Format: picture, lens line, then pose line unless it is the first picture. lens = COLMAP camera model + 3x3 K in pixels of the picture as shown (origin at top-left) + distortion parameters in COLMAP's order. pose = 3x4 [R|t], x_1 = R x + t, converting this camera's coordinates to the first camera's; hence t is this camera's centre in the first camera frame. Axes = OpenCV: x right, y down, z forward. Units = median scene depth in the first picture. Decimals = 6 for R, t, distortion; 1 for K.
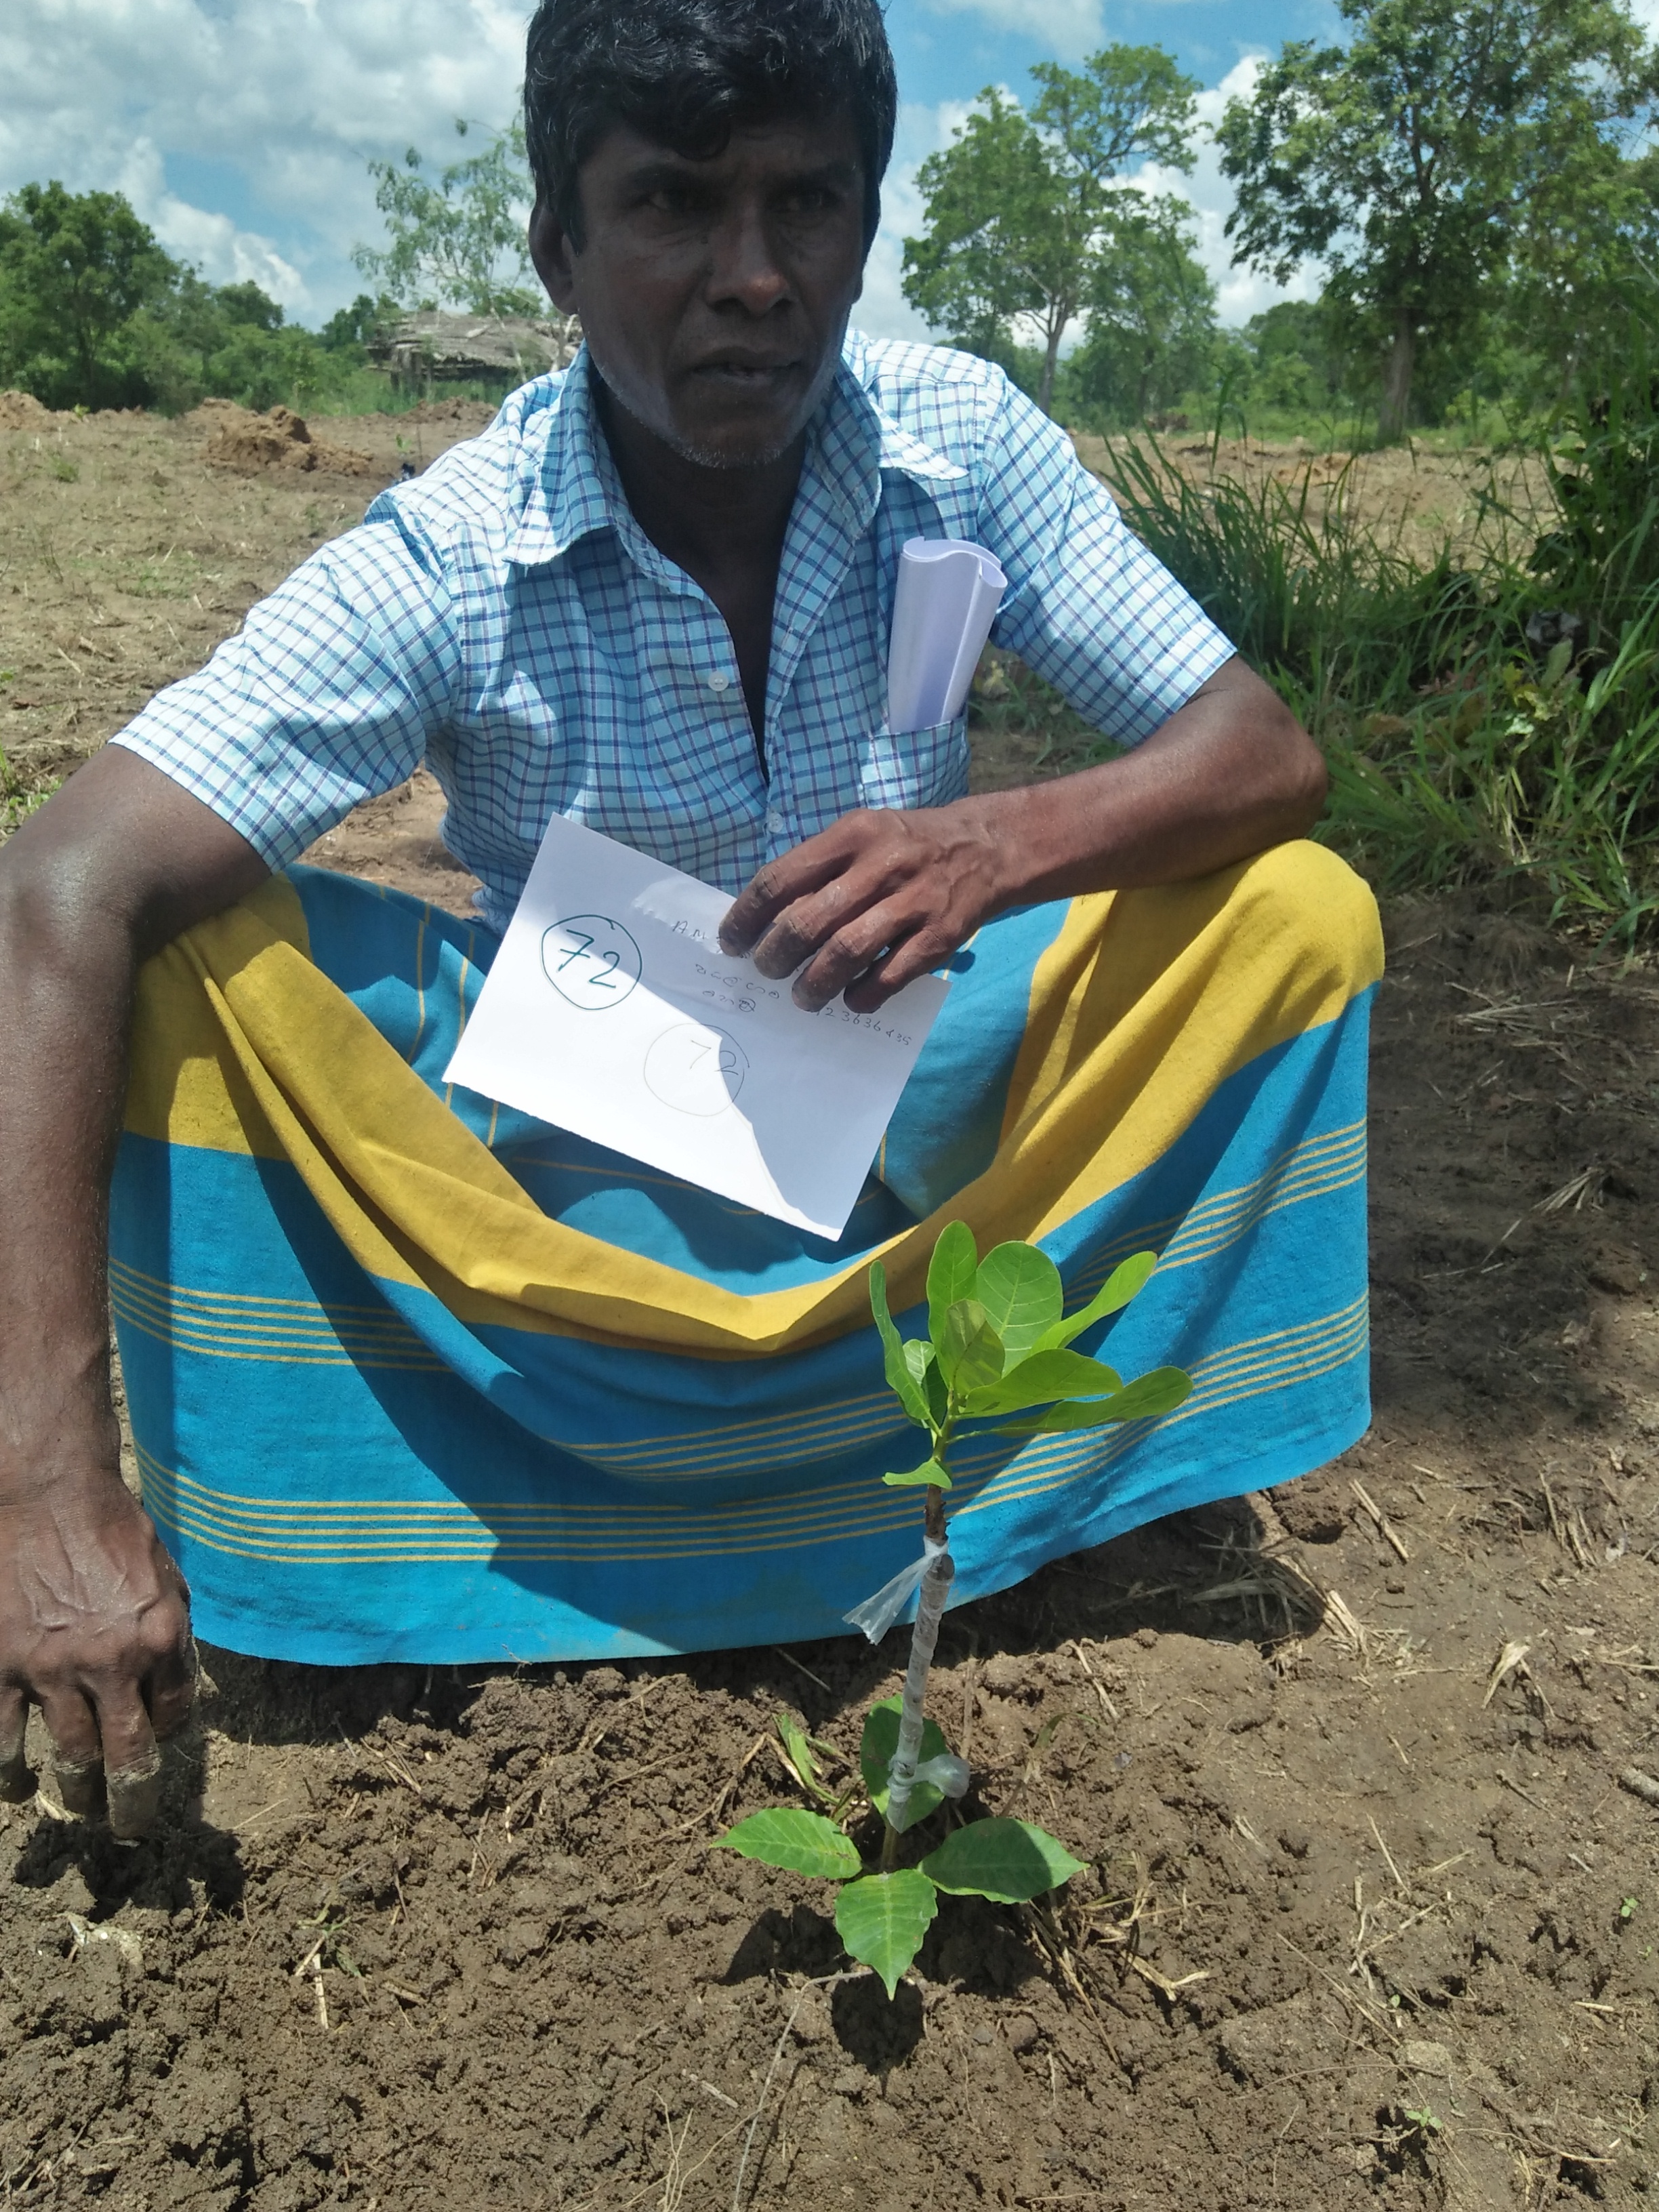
lens RADIAL K [[1805.6, 0, 829.5], [0, 1805.6, 1106.0], [0, 0, 1]] dist [0.072745, -0.129264]
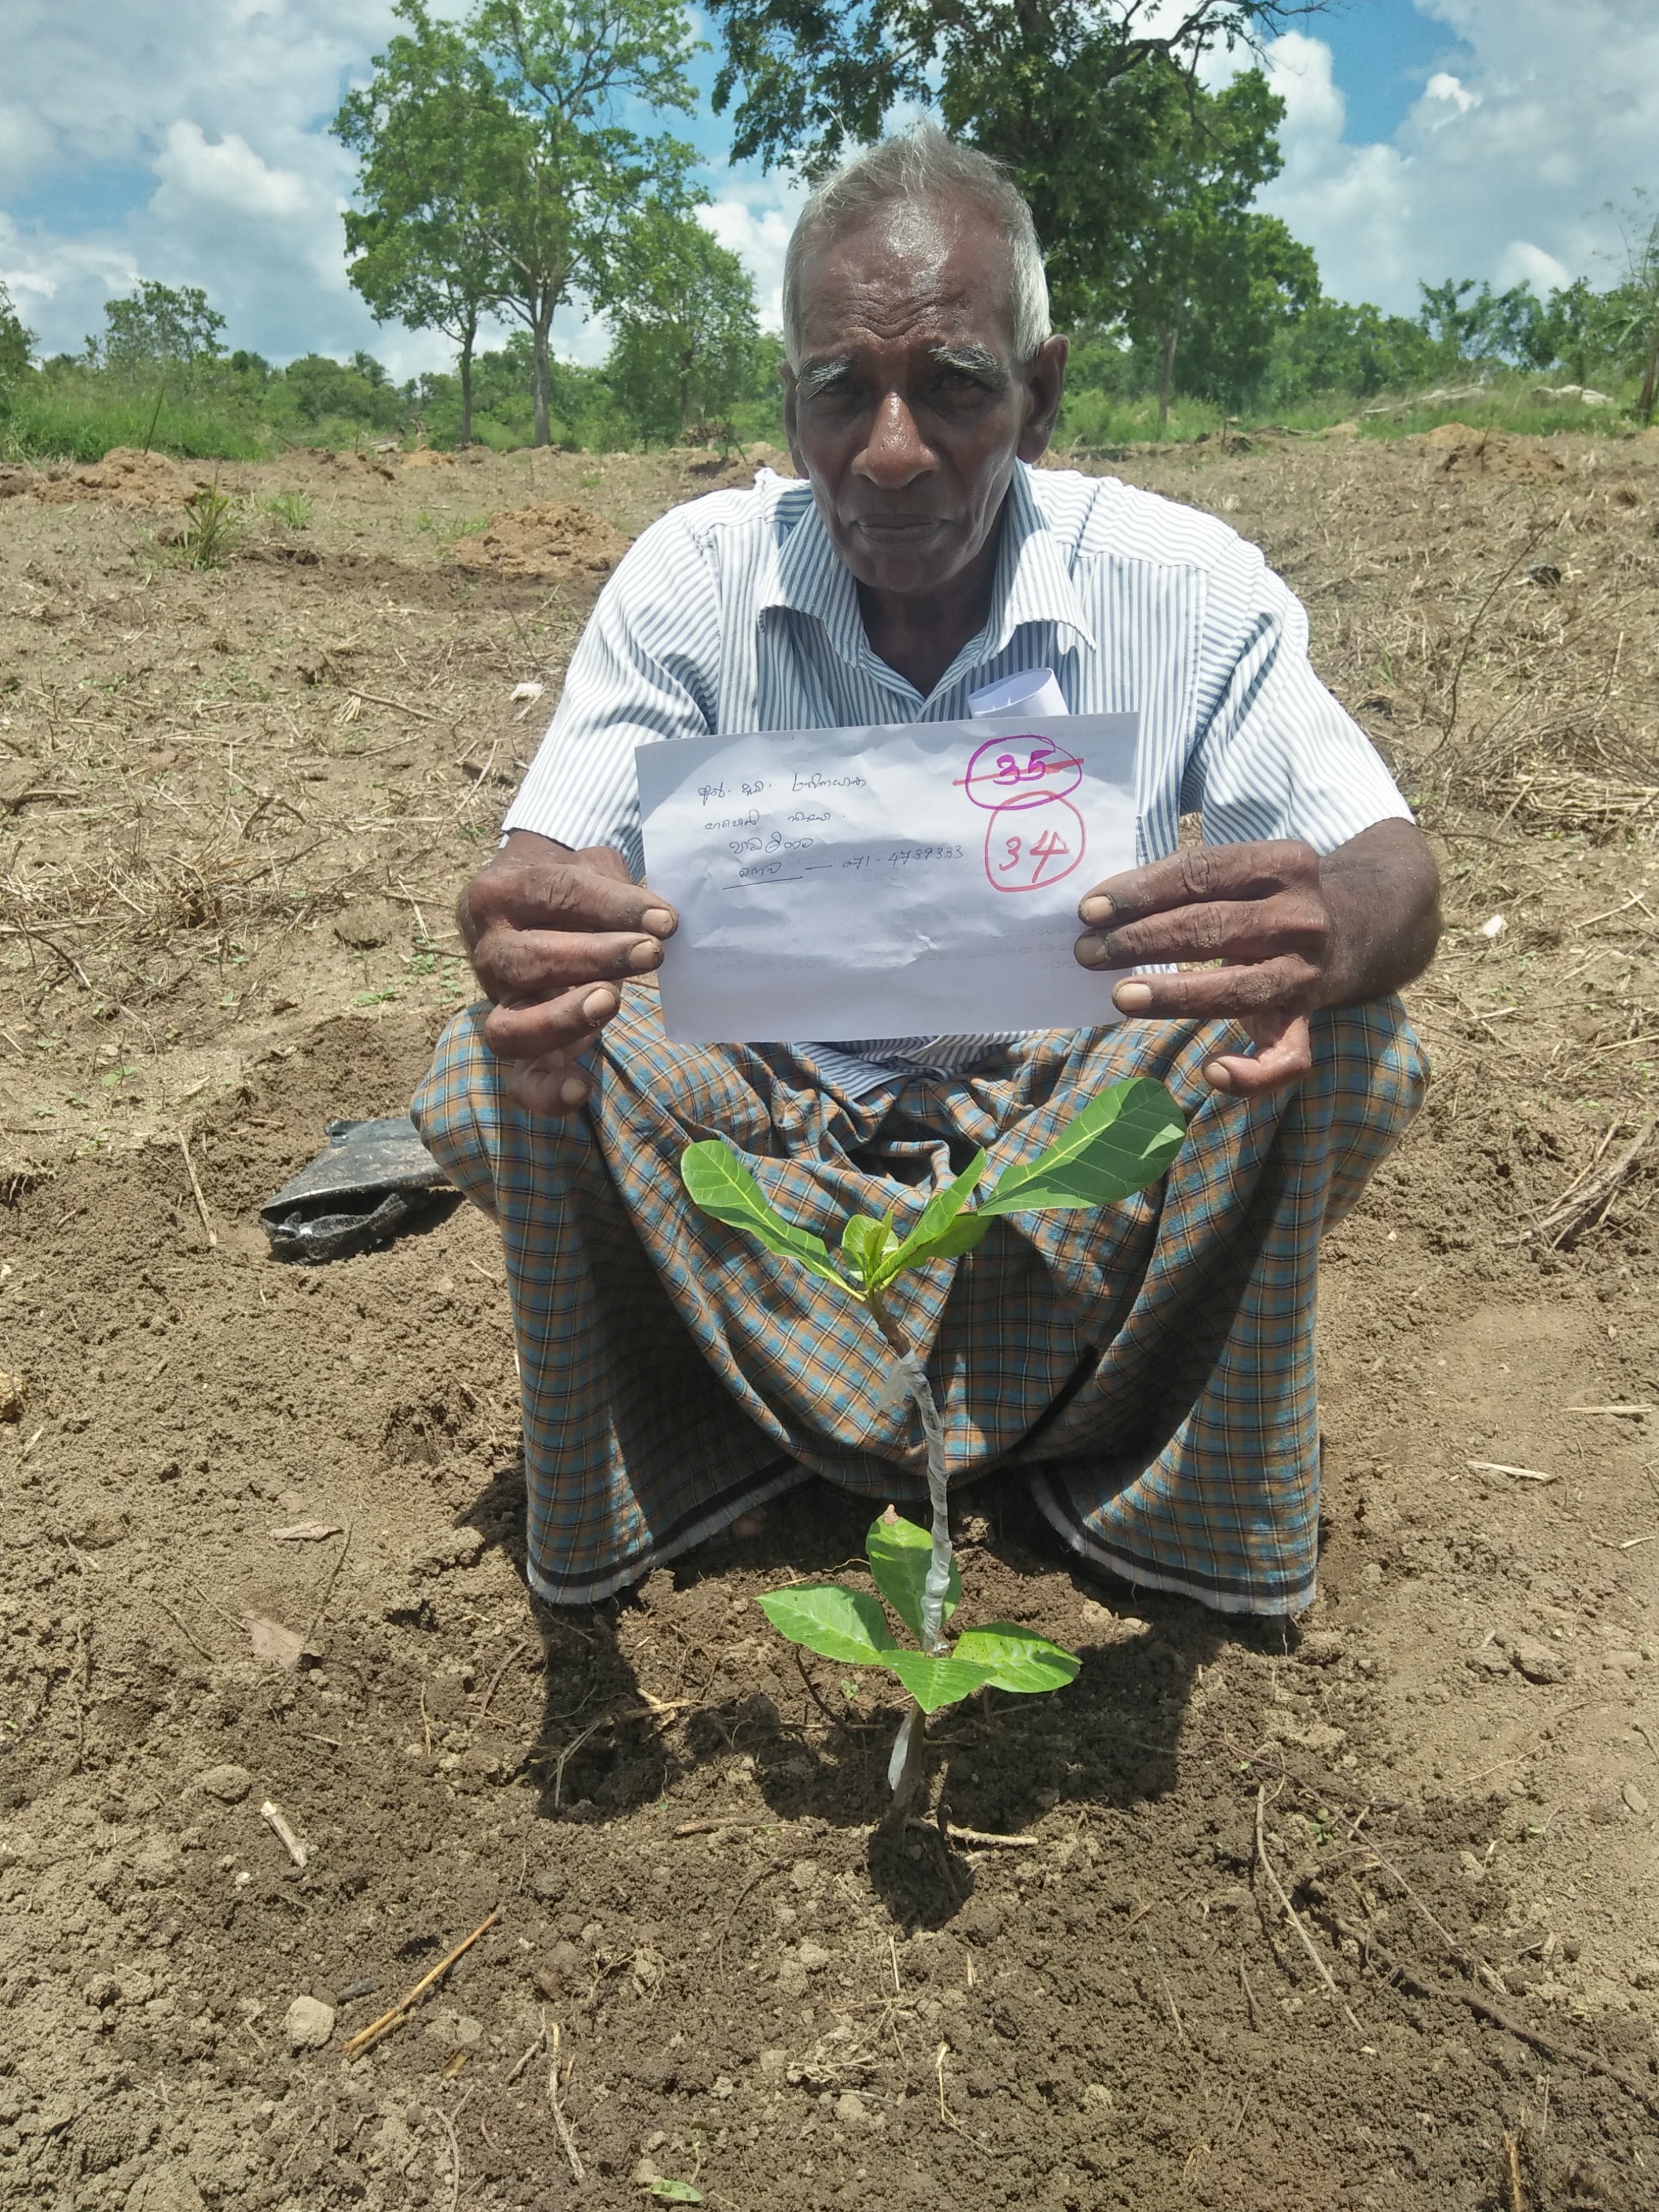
lens RADIAL K [[1805.6, 0, 829.5], [0, 1805.6, 1106.0], [0, 0, 1]] dist [0.072745, -0.129264]
pose [[0.975026, -0.114714, 0.190169, 0.061381], [0.116769, 0.993159, 0.000406, -0.088936], [-0.188914, 0.021809, 0.981751, 0.246927]]
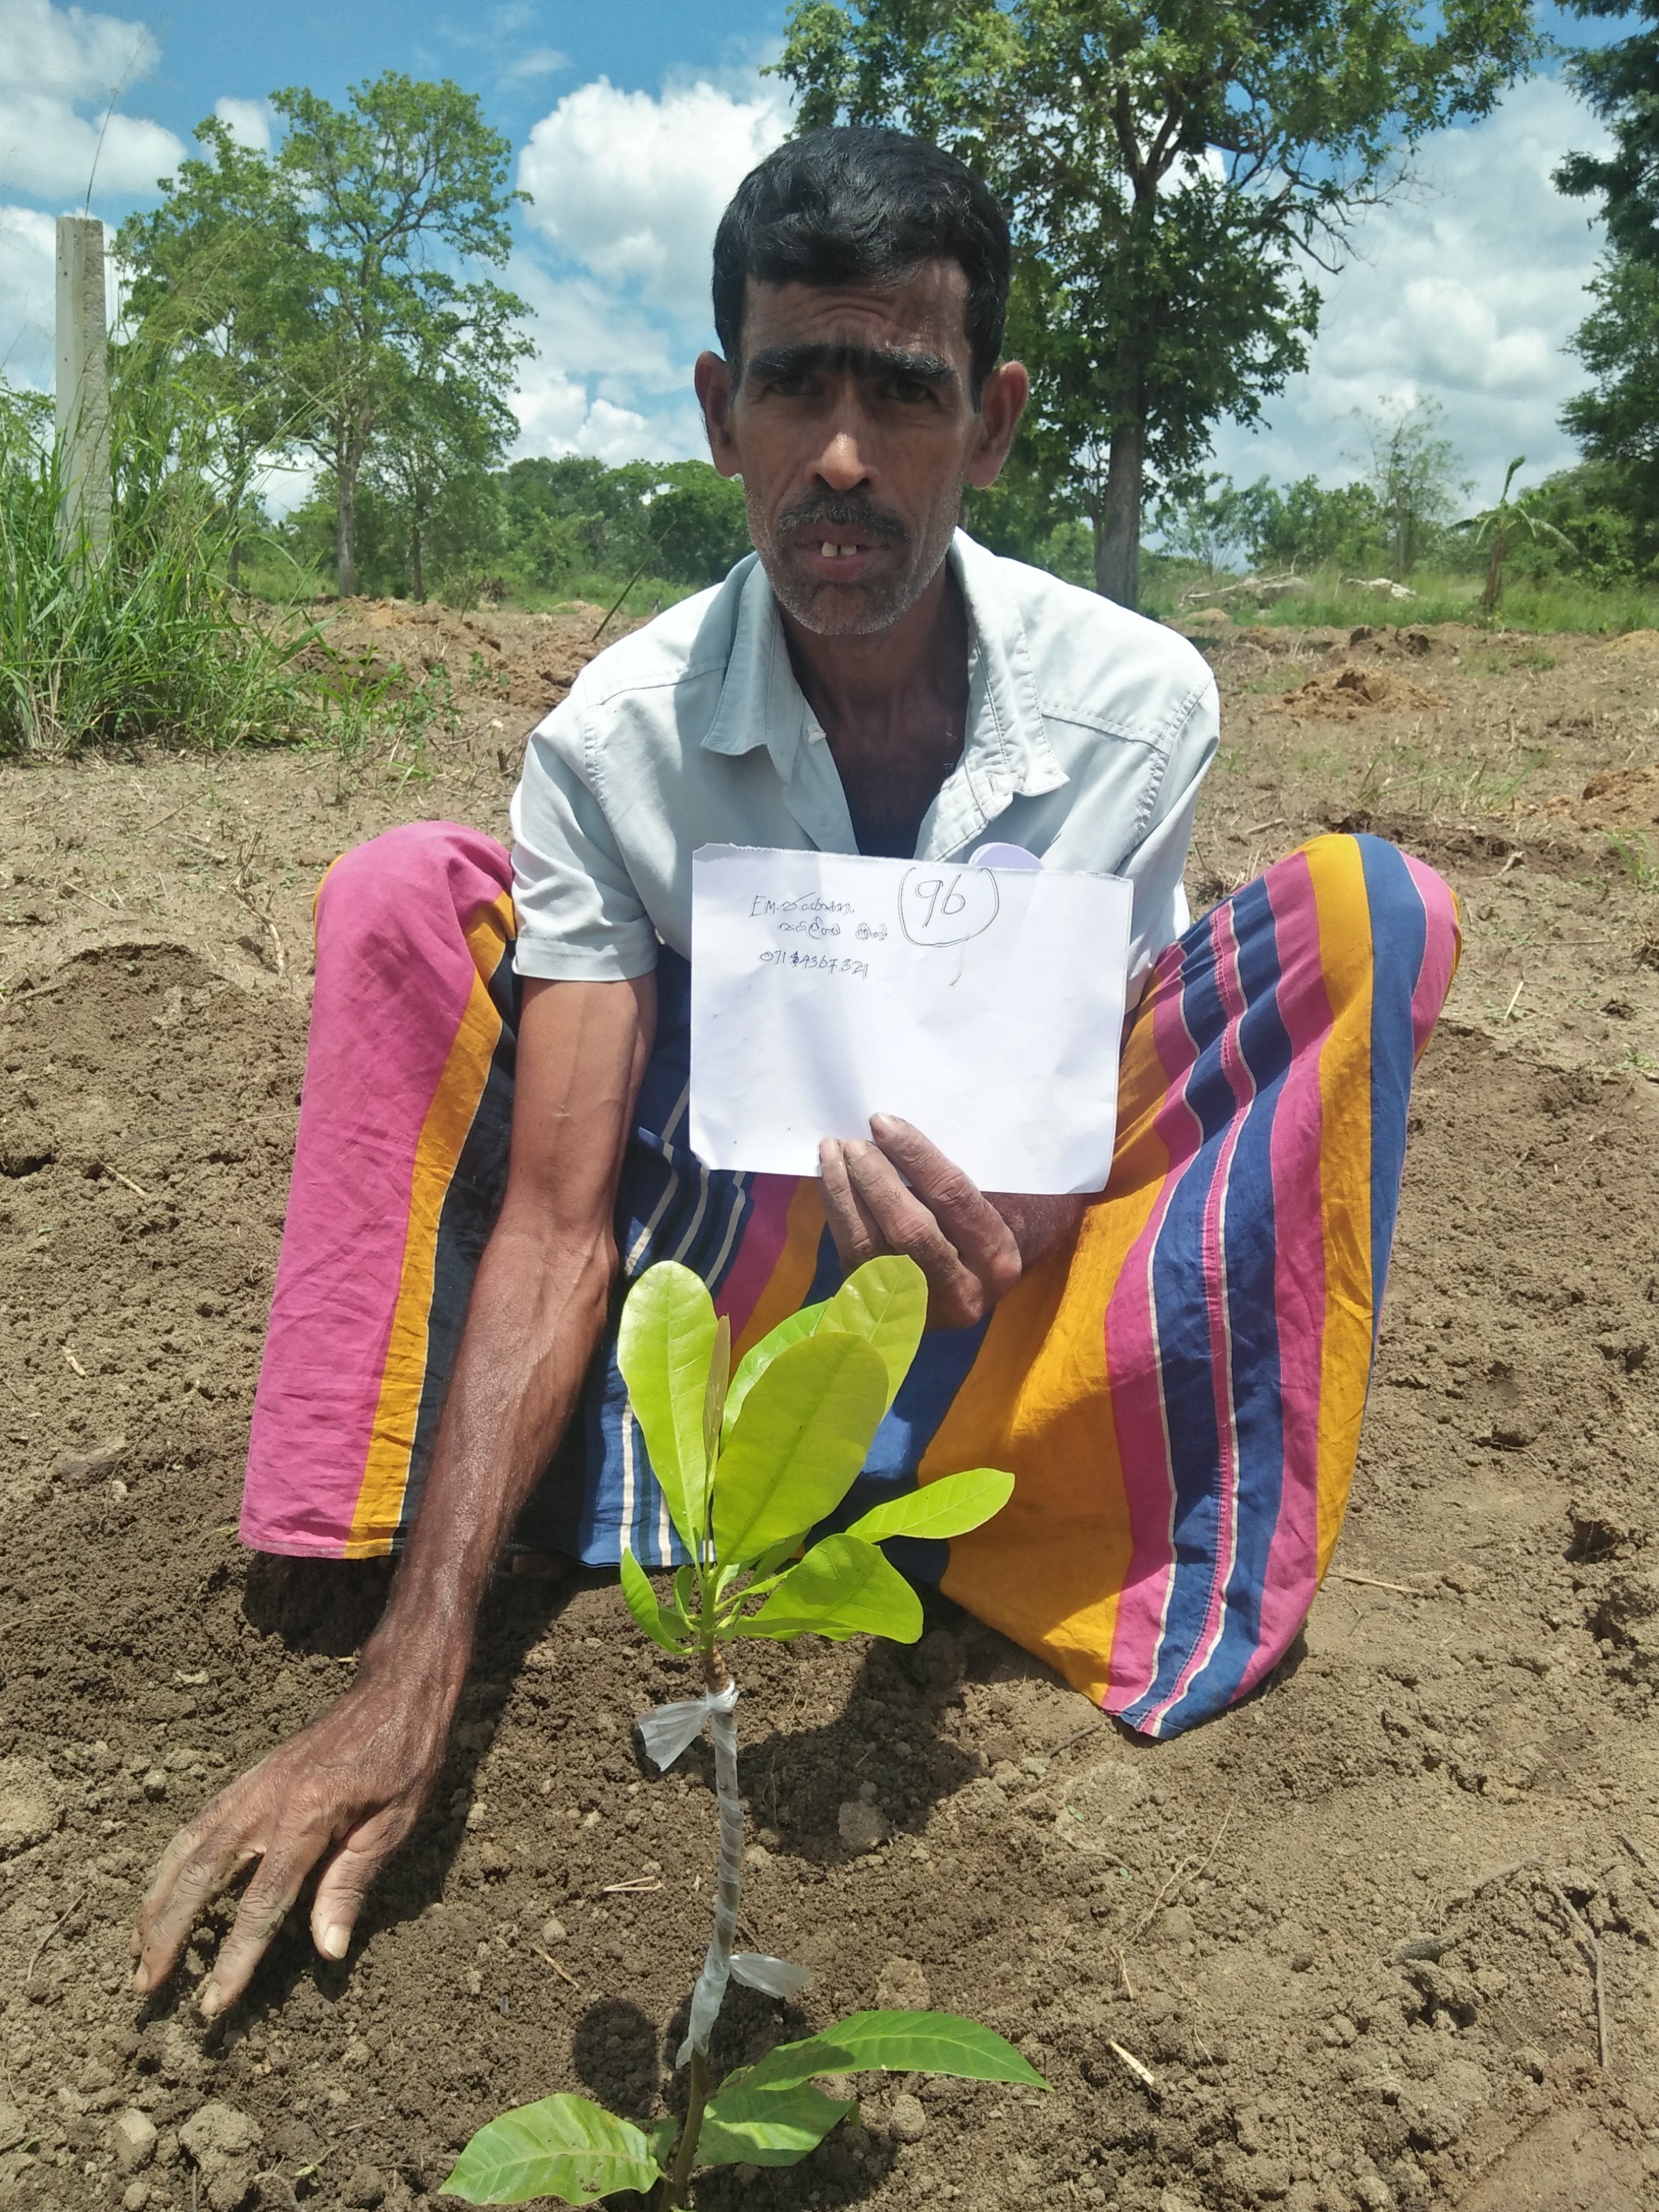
lens RADIAL K [[1805.6, 0, 829.5], [0, 1805.6, 1106.0], [0, 0, 1]] dist [0.072745, -0.129264]
pose [[0.917533, -0.114313, 0.380876, -0.003010], [0.144416, 0.988186, -0.051314, -0.118645], [-0.370510, 0.102087, 0.923201, 0.311388]]
